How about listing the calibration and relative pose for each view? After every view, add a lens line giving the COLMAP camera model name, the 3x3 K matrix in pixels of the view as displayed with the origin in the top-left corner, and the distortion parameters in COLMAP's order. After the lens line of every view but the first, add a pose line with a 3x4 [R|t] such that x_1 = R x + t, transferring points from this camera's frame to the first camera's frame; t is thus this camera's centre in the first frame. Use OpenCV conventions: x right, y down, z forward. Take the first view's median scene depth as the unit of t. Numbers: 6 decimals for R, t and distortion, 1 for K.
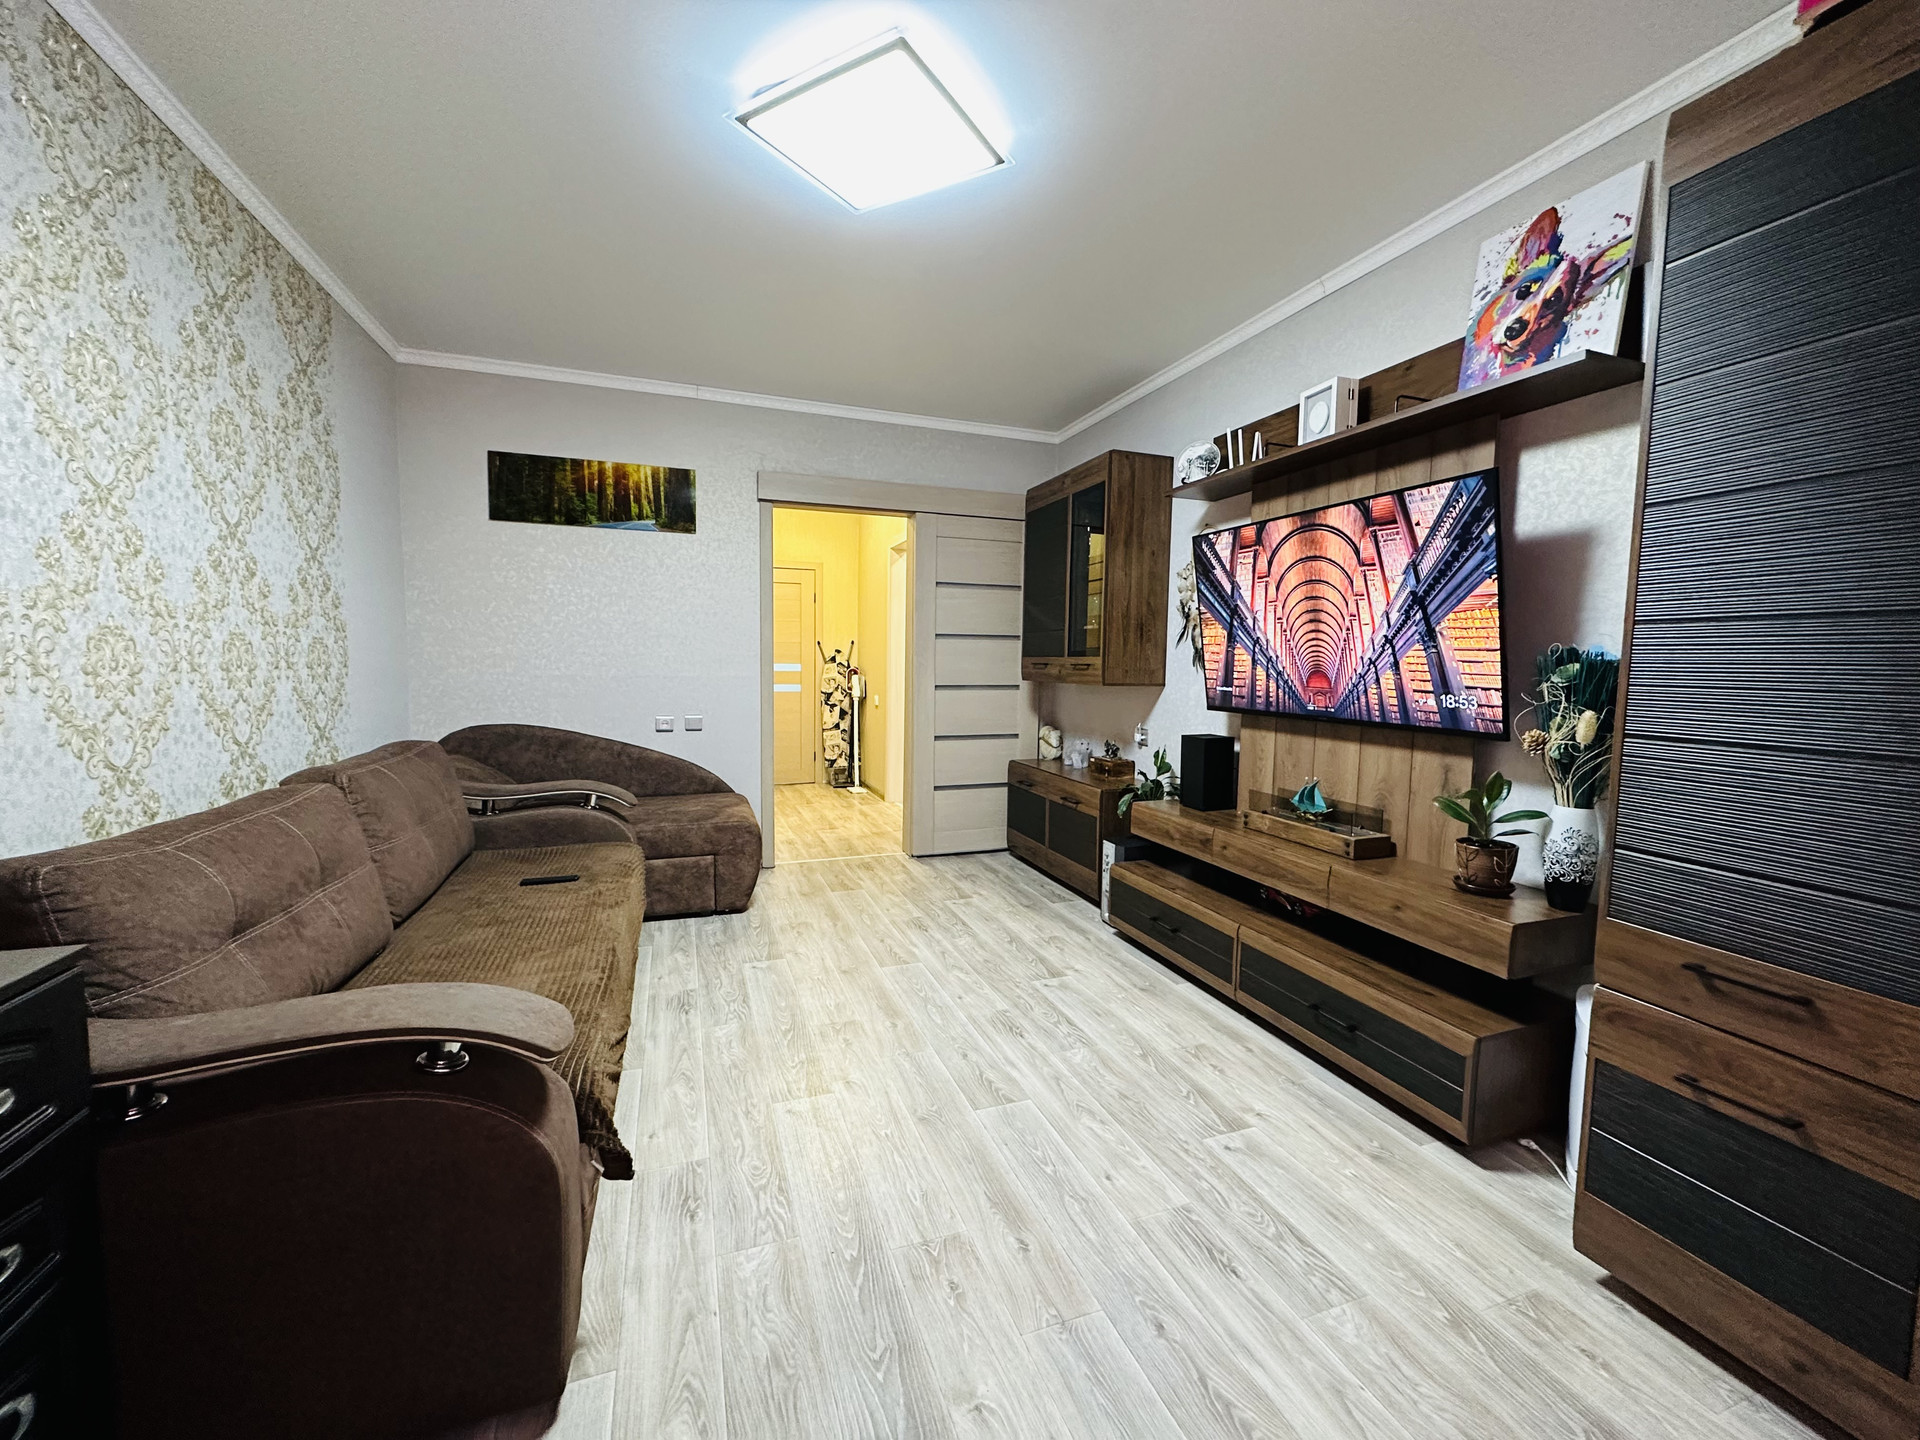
lens RADIAL K [[765.5, 0, 961.9], [0, 765.5, 718.7], [0, 0, 1]] dist [0.000318, -0.000036]
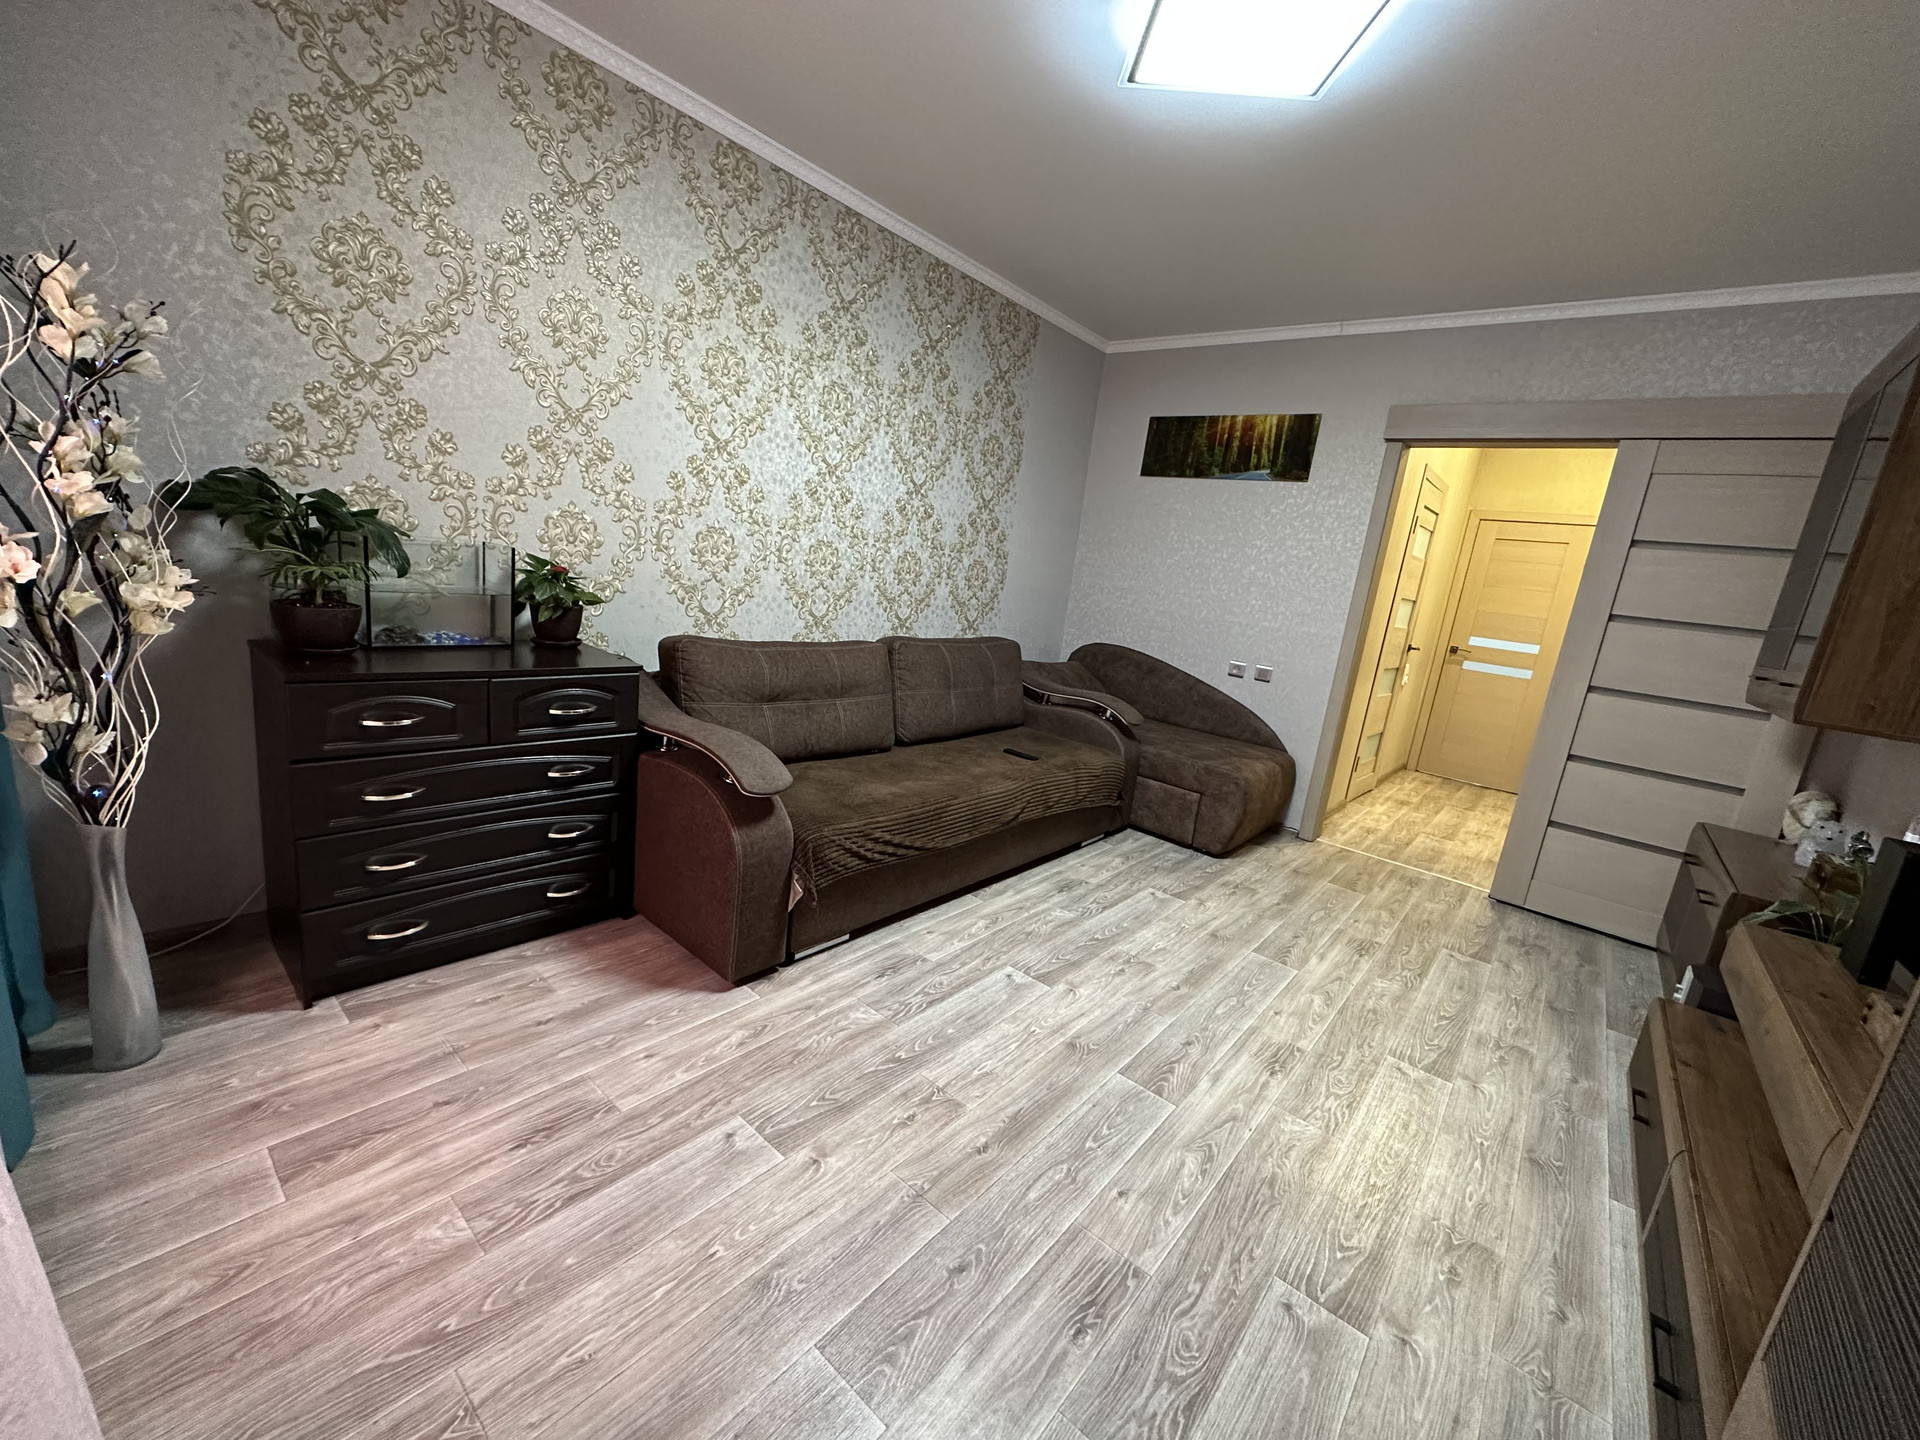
lens RADIAL K [[767.6, 0, 960.0], [0, 767.6, 720.0], [0, 0, 1]] dist [-0.001088, -0.000039]
pose [[0.493732, 0.224340, -0.840179, 0.528014], [-0.180246, 0.971570, 0.153501, -0.030652], [0.850729, 0.075650, 0.520132, 0.239923]]
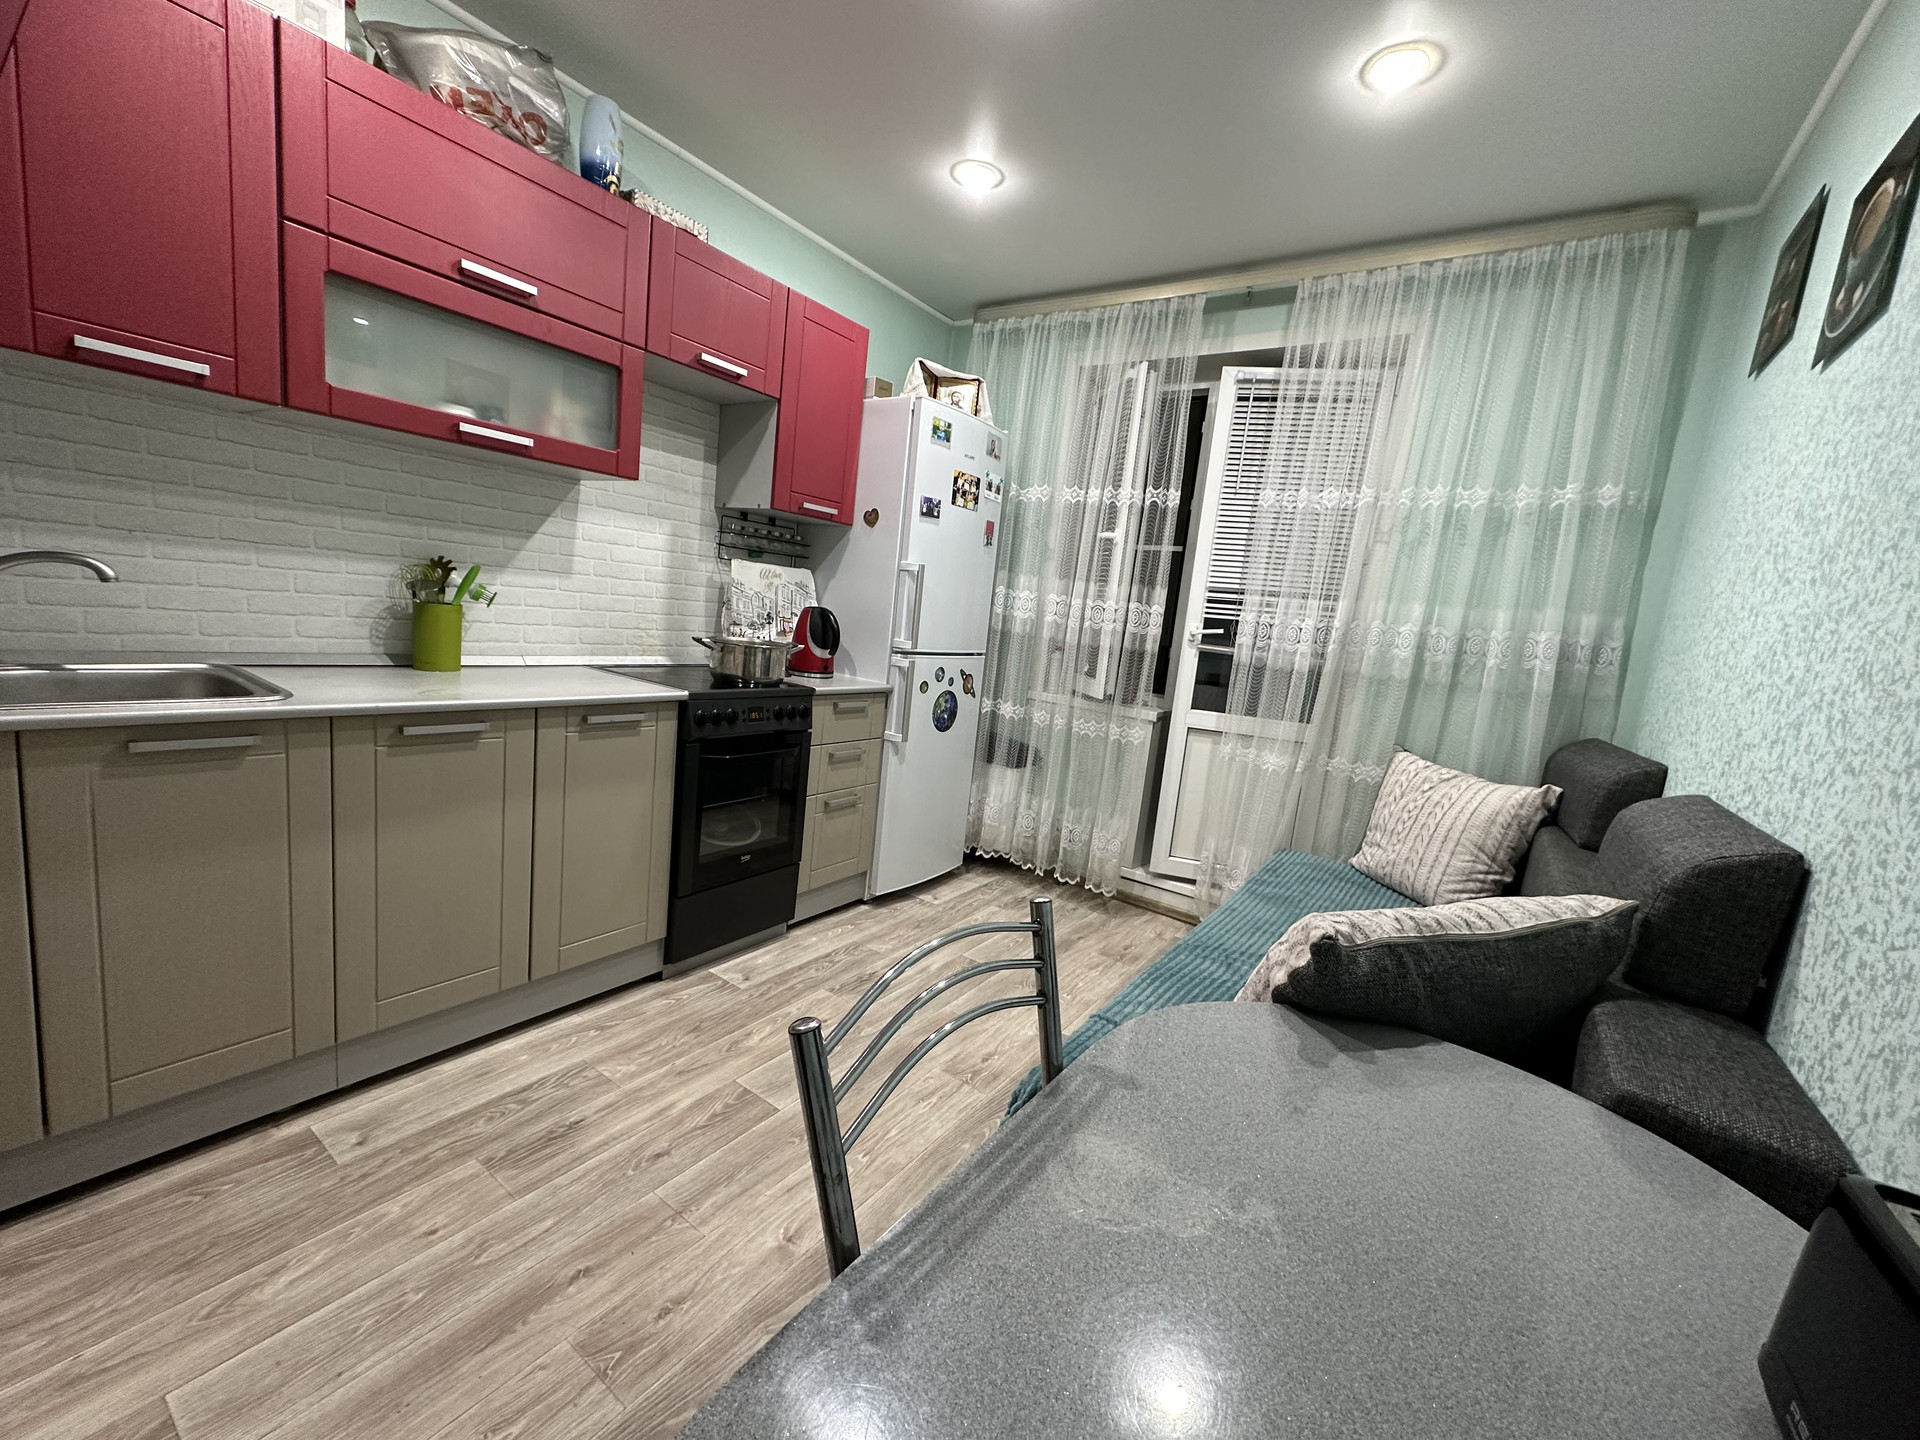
lens RADIAL K [[765.7, 0, 957.1], [0, 765.7, 719.1], [0, 0, 1]] dist [-0.001113, 0.000296]
pose [[-0.566604, -0.196015, 0.800336, -0.742934], [-0.054147, 0.978051, 0.201206, -0.134328], [-0.822209, 0.070668, -0.564782, 1.462966]]
